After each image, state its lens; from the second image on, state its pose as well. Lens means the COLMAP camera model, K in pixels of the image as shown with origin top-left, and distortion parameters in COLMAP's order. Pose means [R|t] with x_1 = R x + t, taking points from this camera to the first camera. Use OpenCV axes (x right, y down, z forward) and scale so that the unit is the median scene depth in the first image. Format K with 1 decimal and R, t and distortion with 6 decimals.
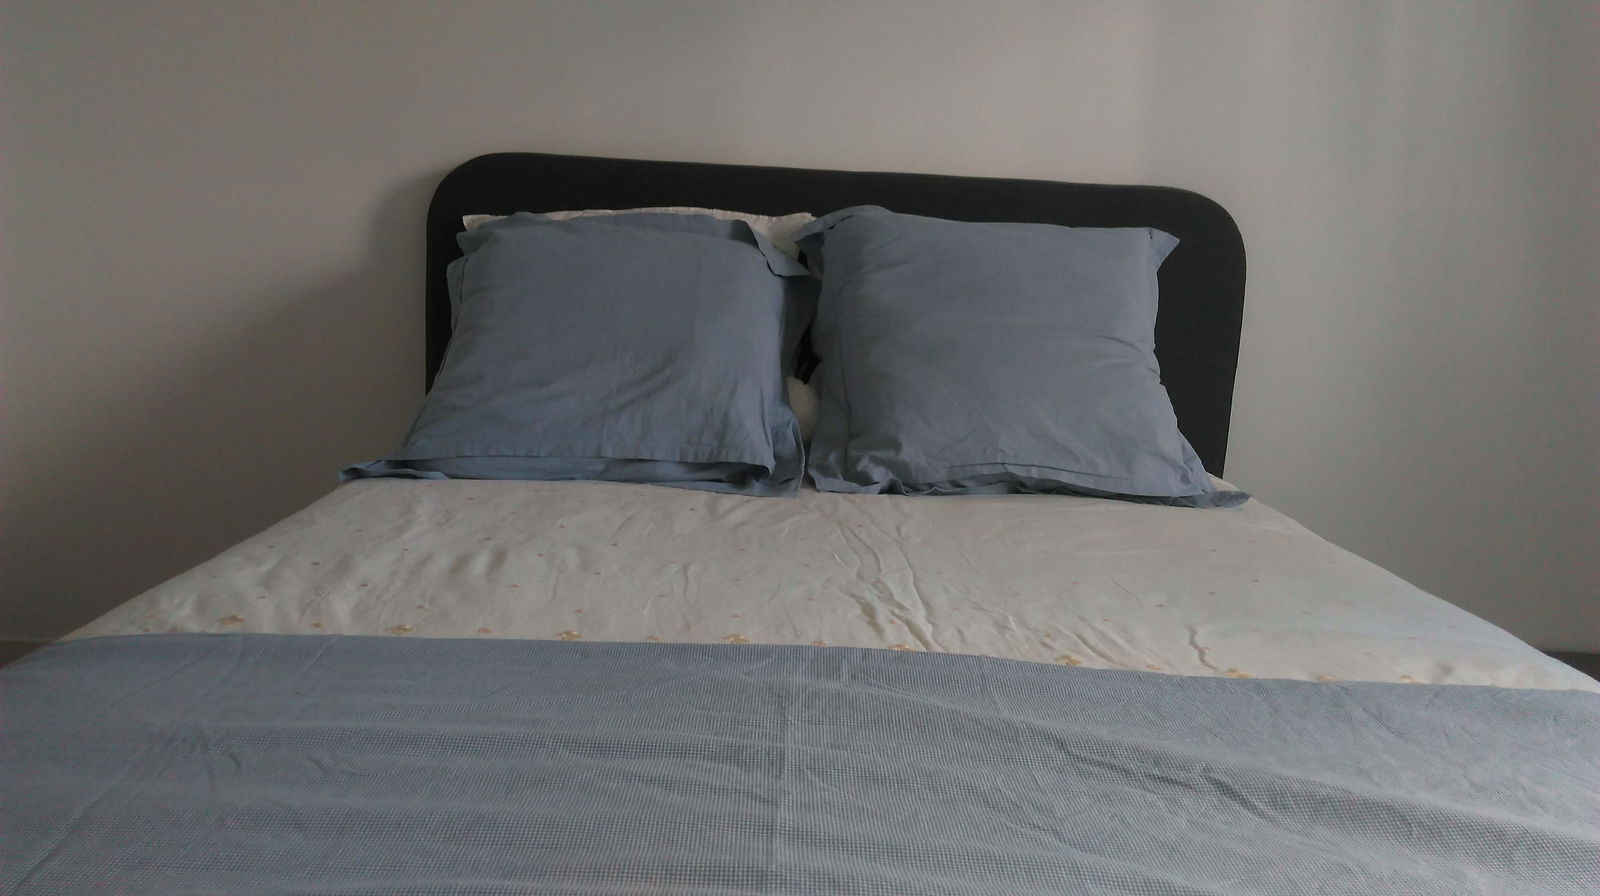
lens RADIAL K [[1322.0, 0, 793.3], [0, 1322.0, 445.6], [0, 0, 1]] dist [0.121812, -0.221644]
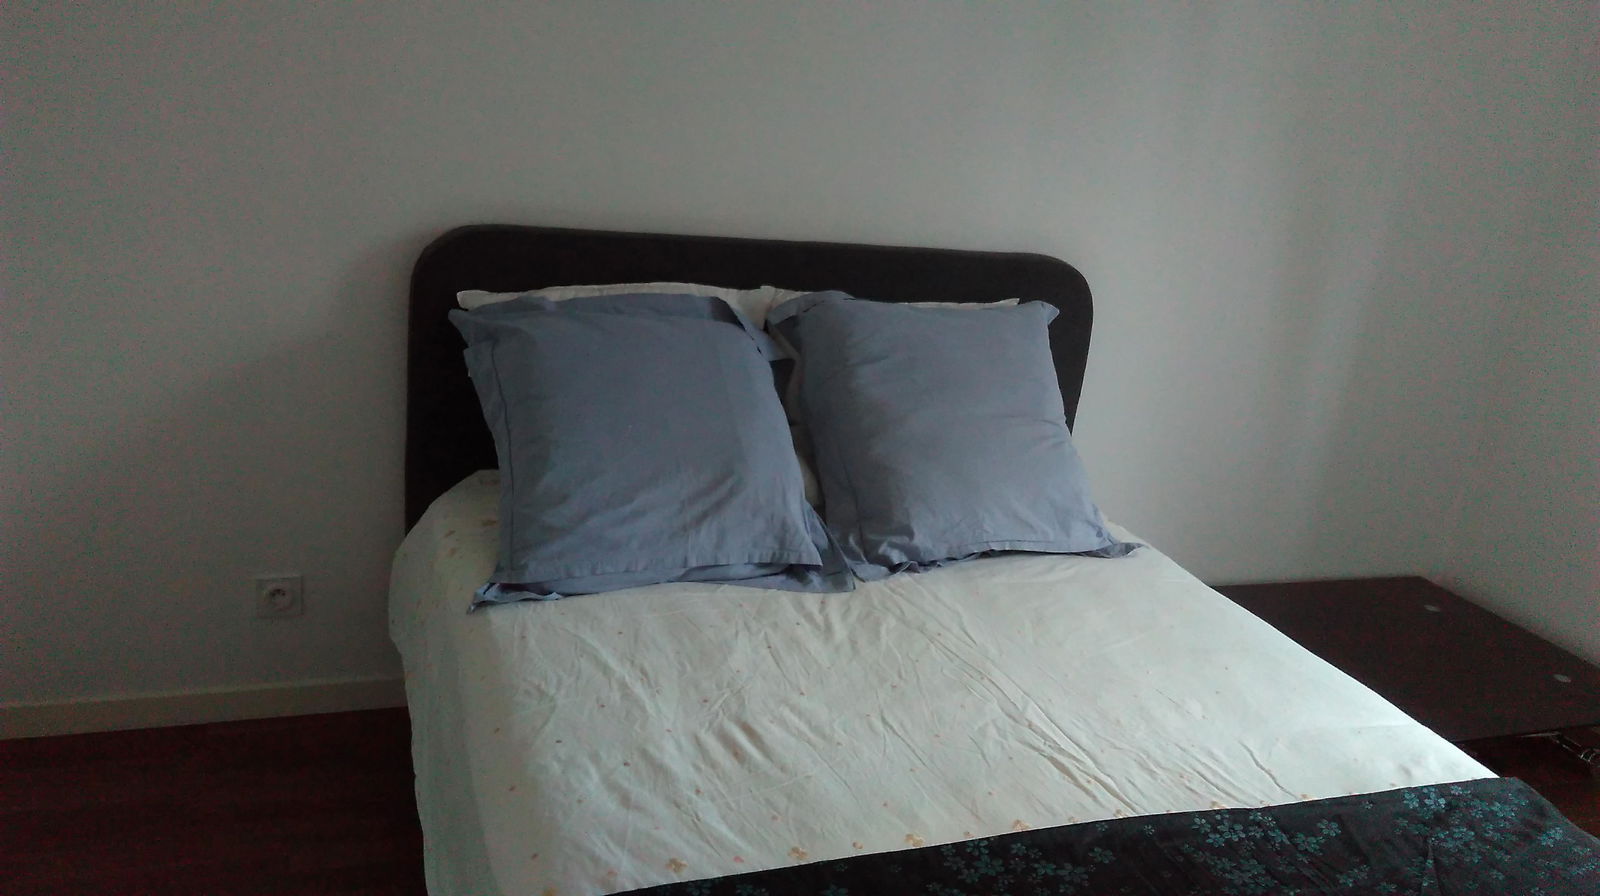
lens RADIAL K [[1322.0, 0, 793.3], [0, 1322.0, 445.6], [0, 0, 1]] dist [0.121812, -0.221644]
pose [[0.947388, -0.043499, 0.317117, -0.410156], [-0.011888, 0.985258, 0.170663, -0.288381], [-0.319866, -0.165454, 0.932905, -0.097269]]
